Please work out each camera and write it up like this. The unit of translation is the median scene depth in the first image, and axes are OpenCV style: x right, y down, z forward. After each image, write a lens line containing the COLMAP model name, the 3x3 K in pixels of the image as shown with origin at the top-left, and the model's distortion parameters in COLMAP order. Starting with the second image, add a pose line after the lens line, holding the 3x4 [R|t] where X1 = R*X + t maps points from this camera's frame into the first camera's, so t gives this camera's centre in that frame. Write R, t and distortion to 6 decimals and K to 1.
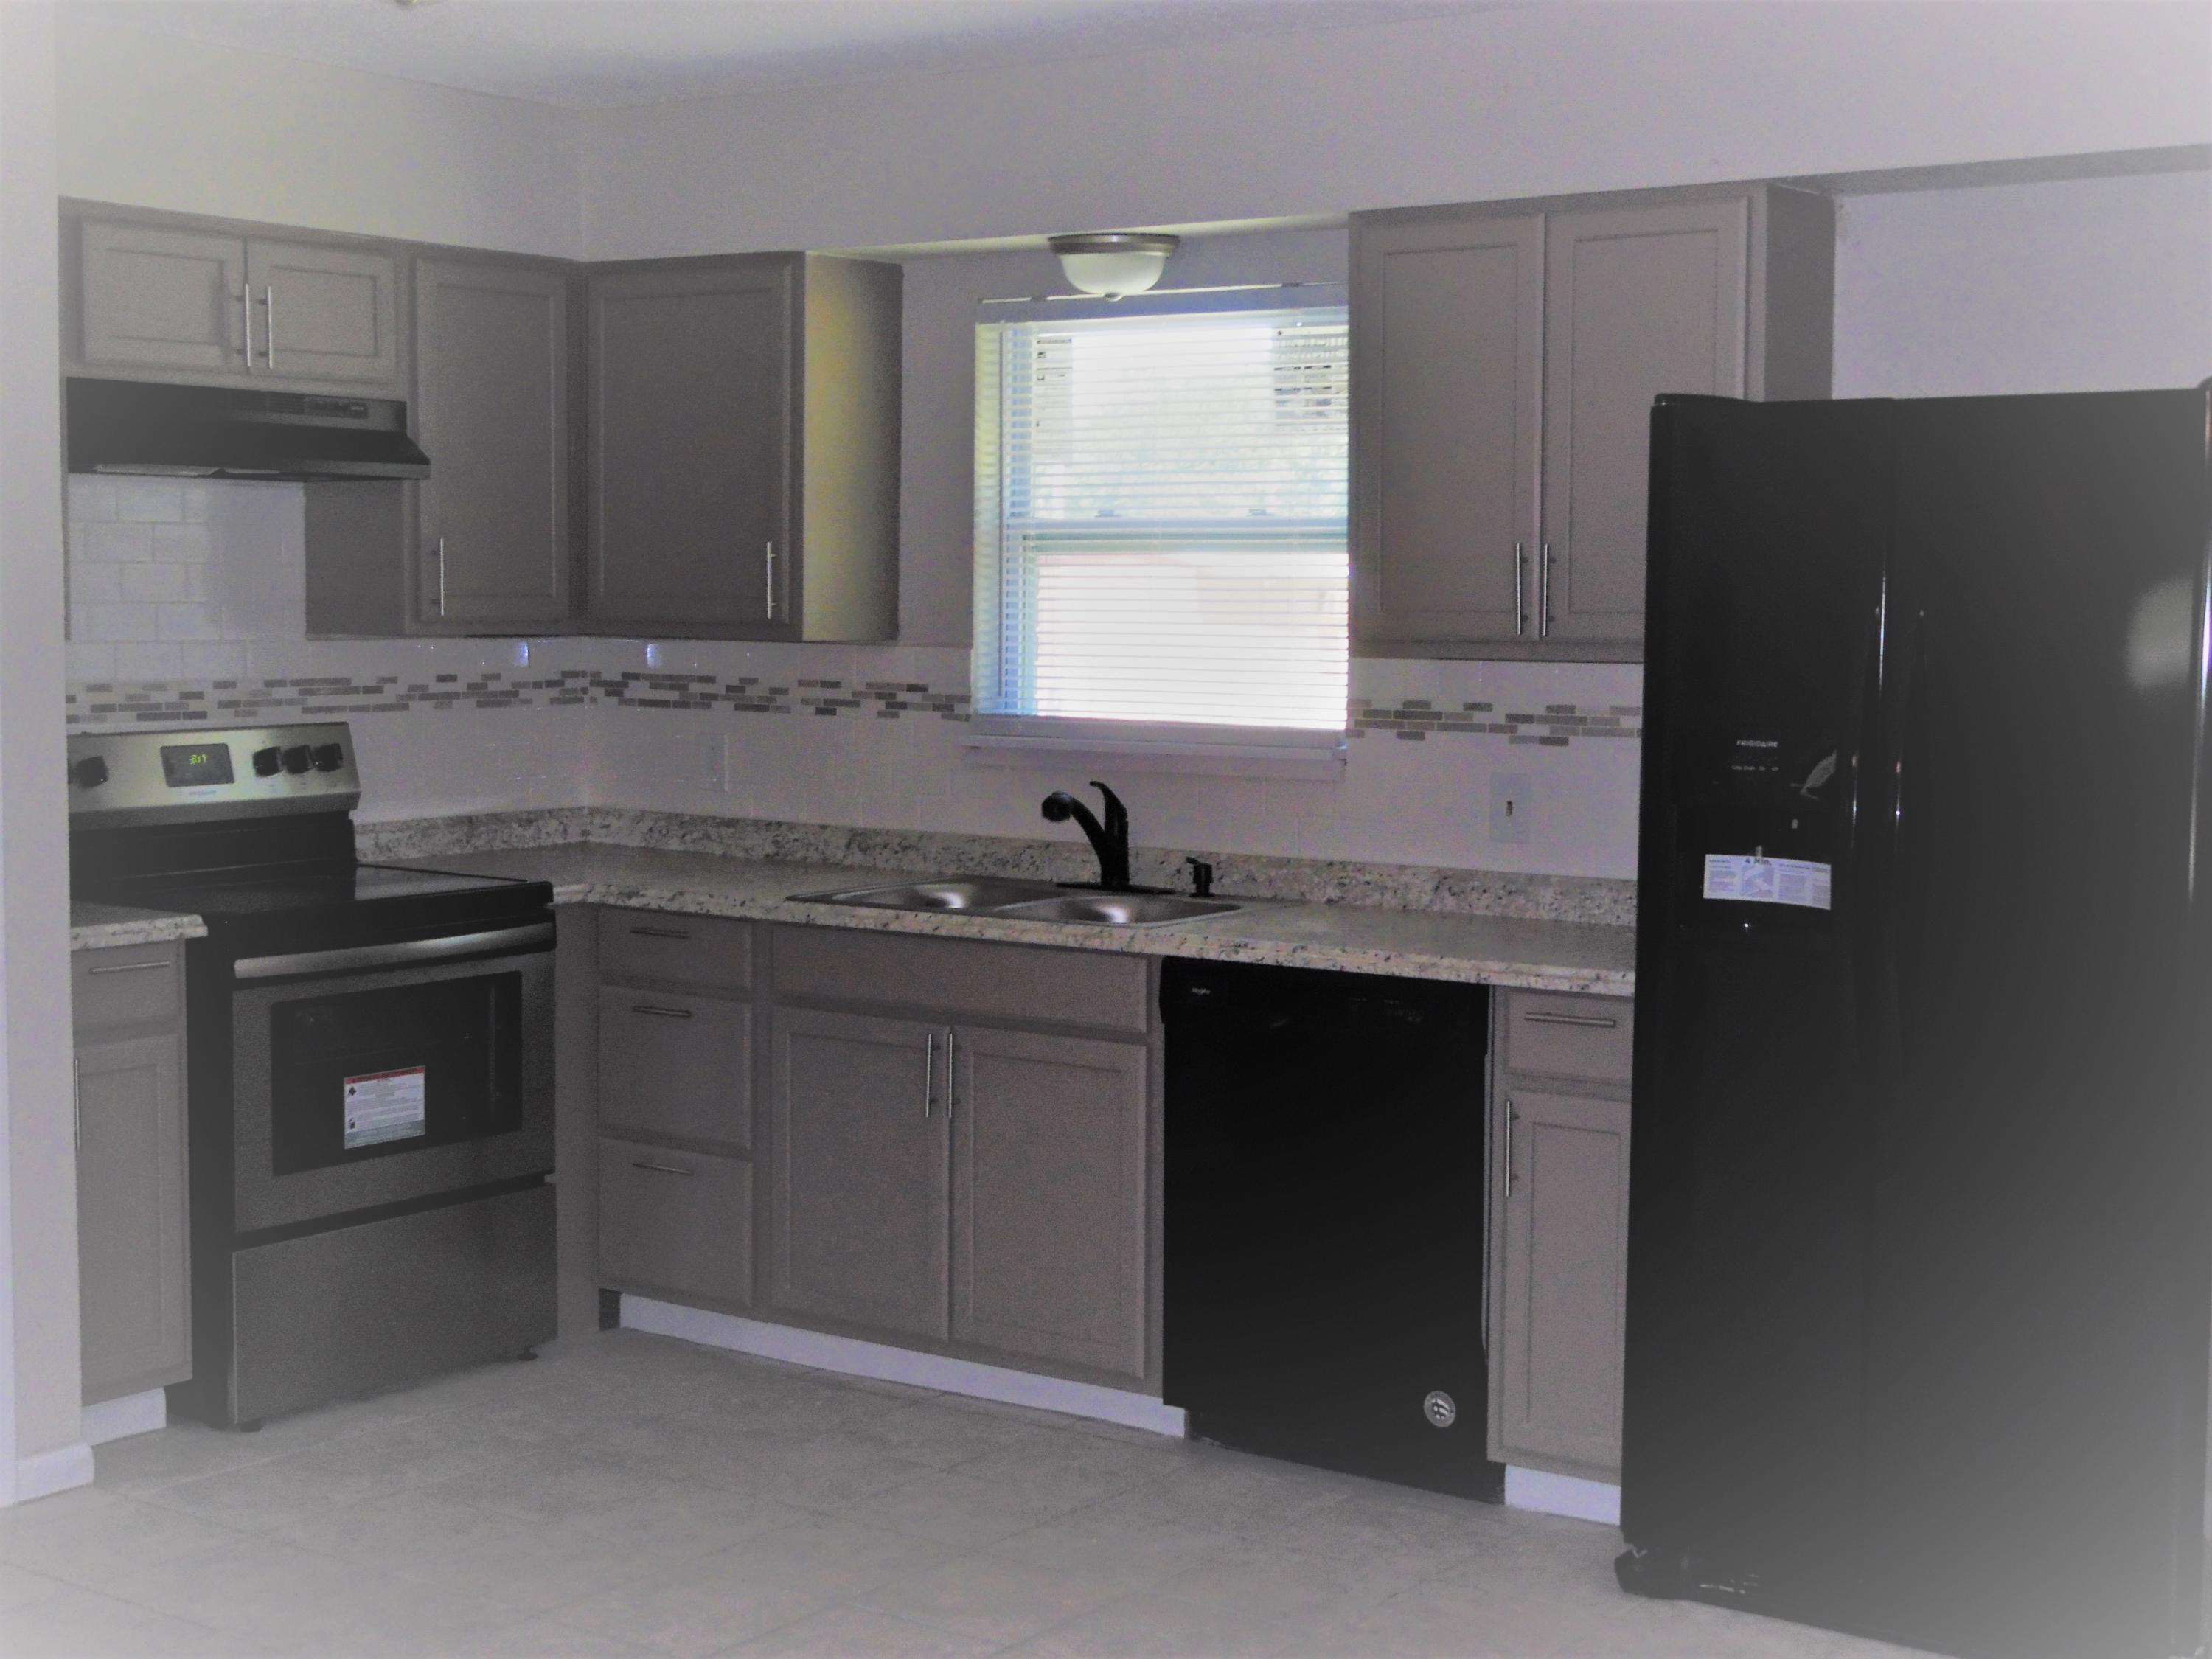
lens RADIAL K [[3028.2, 0, 1106.0], [0, 3028.2, 829.5], [0, 0, 1]] dist [0.030219, -0.068123]
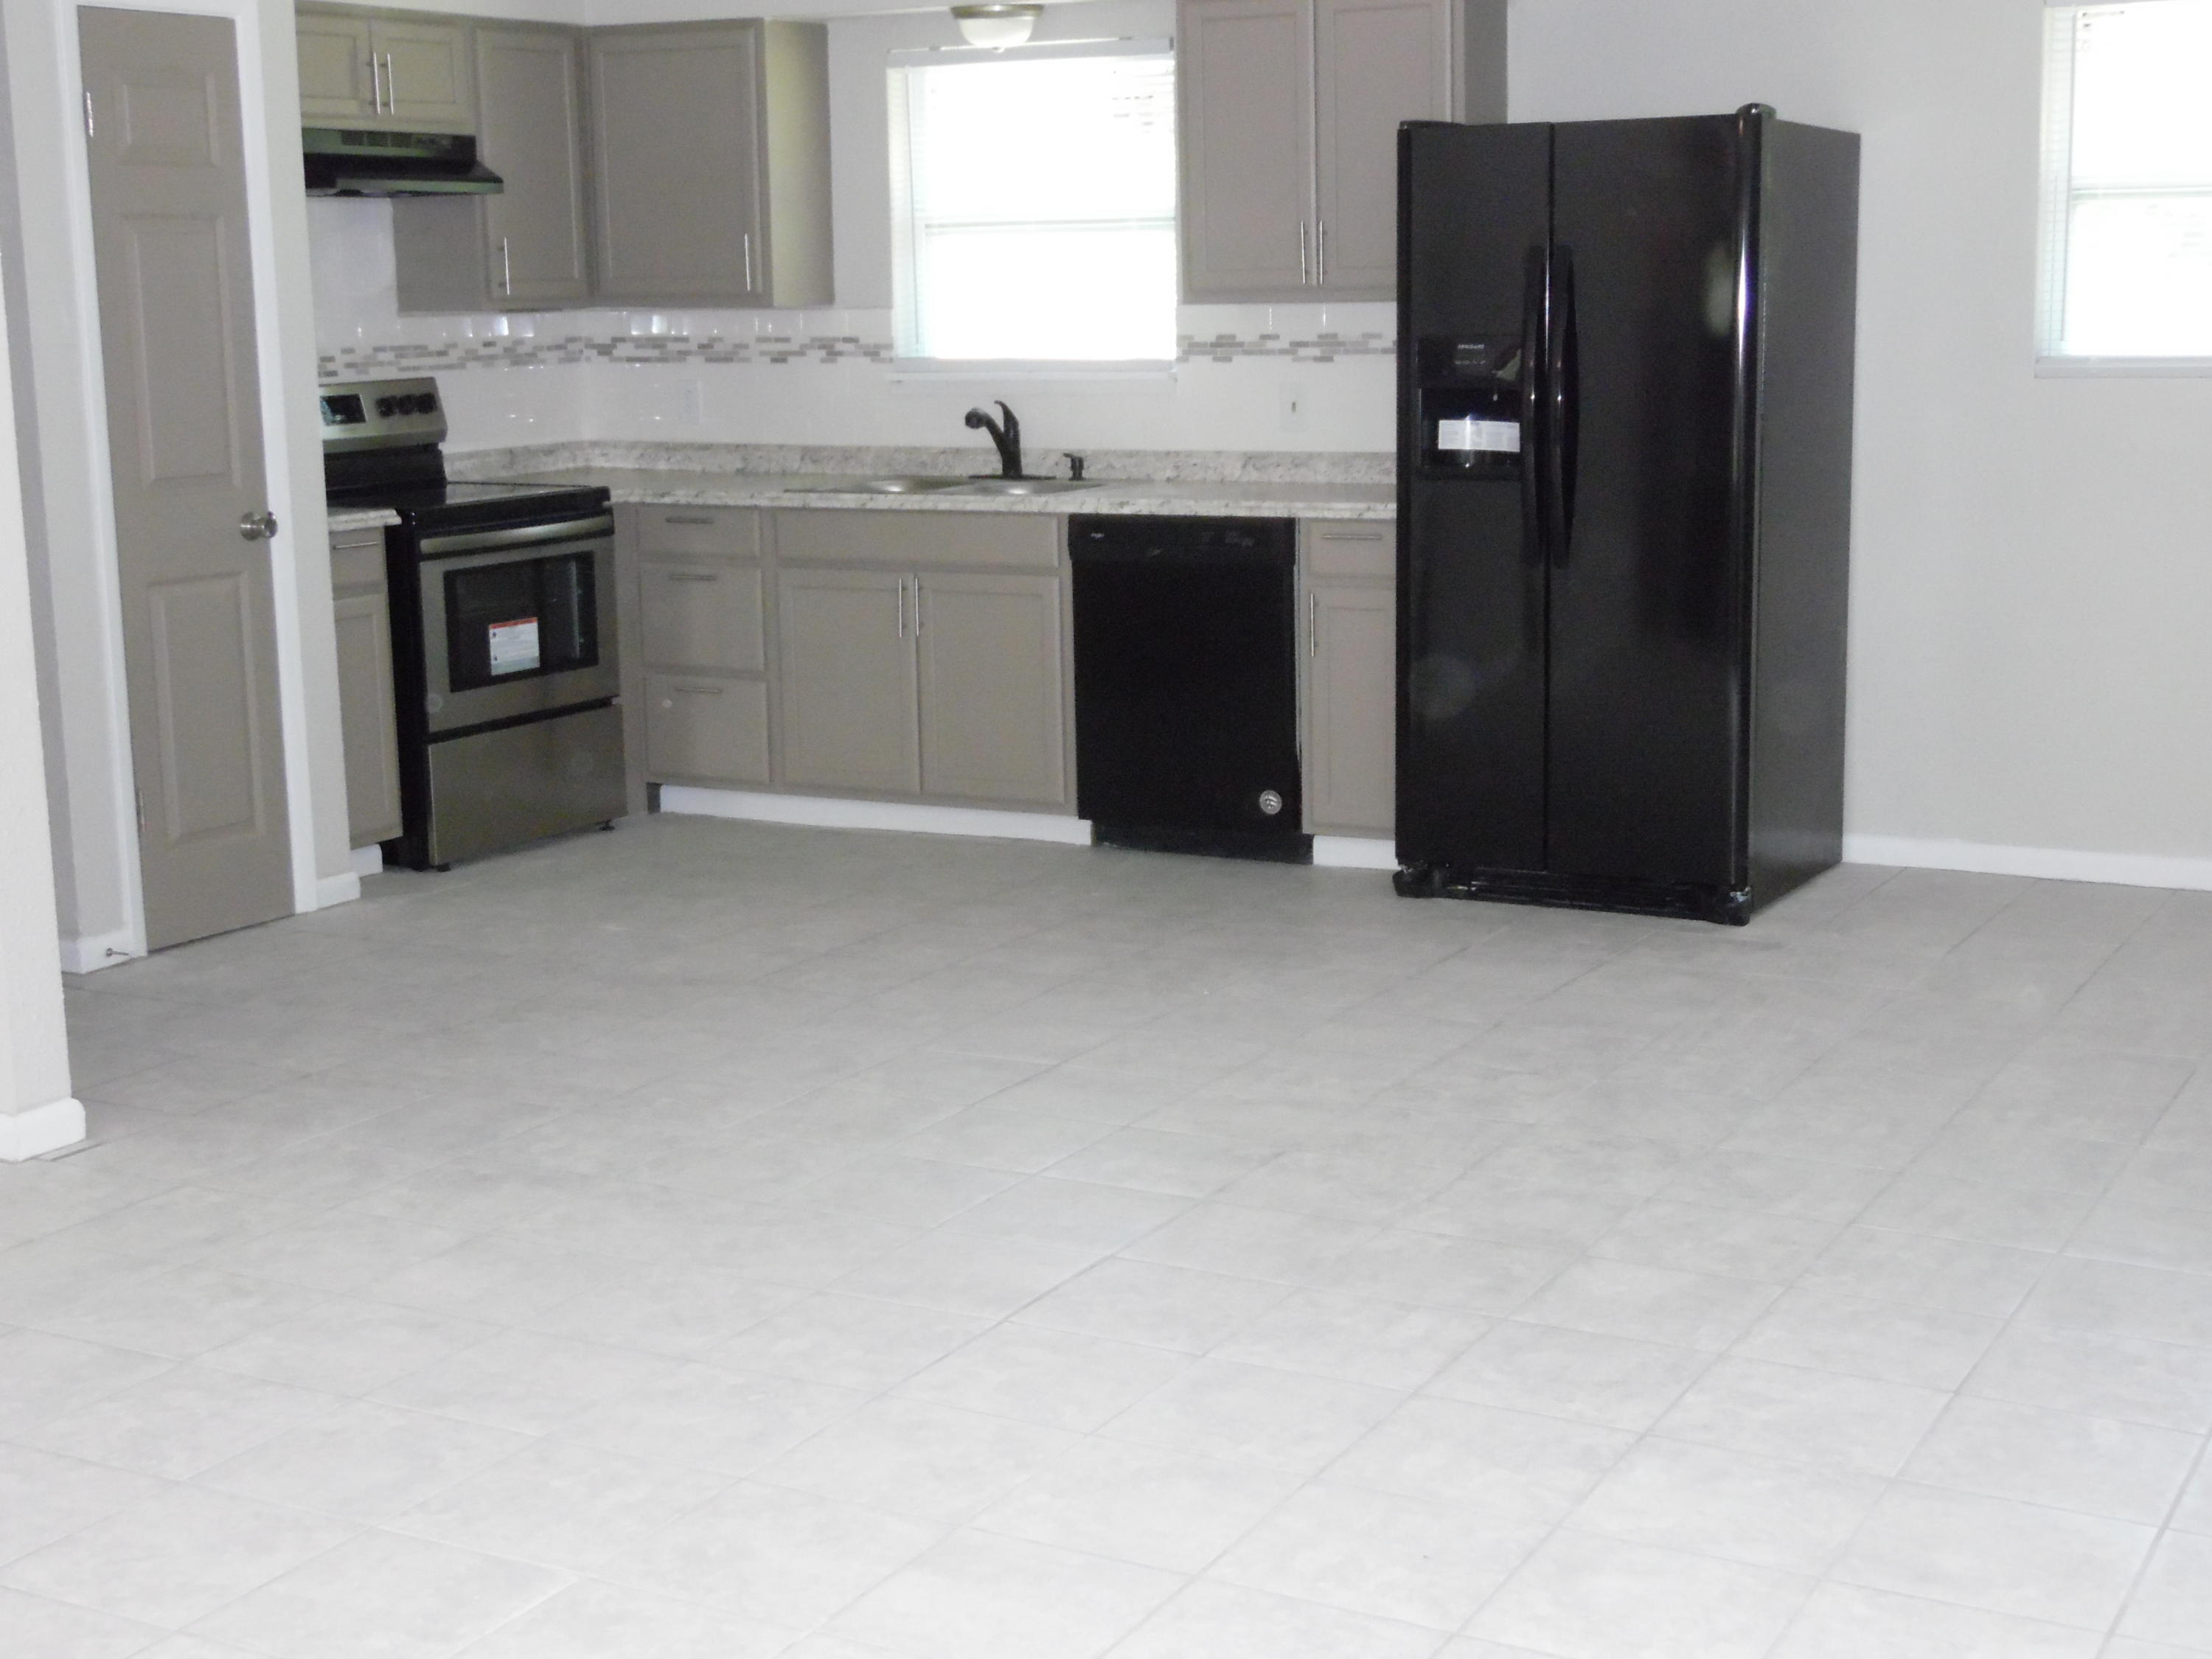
lens RADIAL K [[3028.2, 0, 1106.0], [0, 3028.2, 829.5], [0, 0, 1]] dist [0.030219, -0.068123]
pose [[0.992617, -0.047760, 0.111488, -0.119596], [0.036136, 0.993916, 0.104044, 0.037317], [-0.115779, -0.099247, 0.988304, -0.415477]]
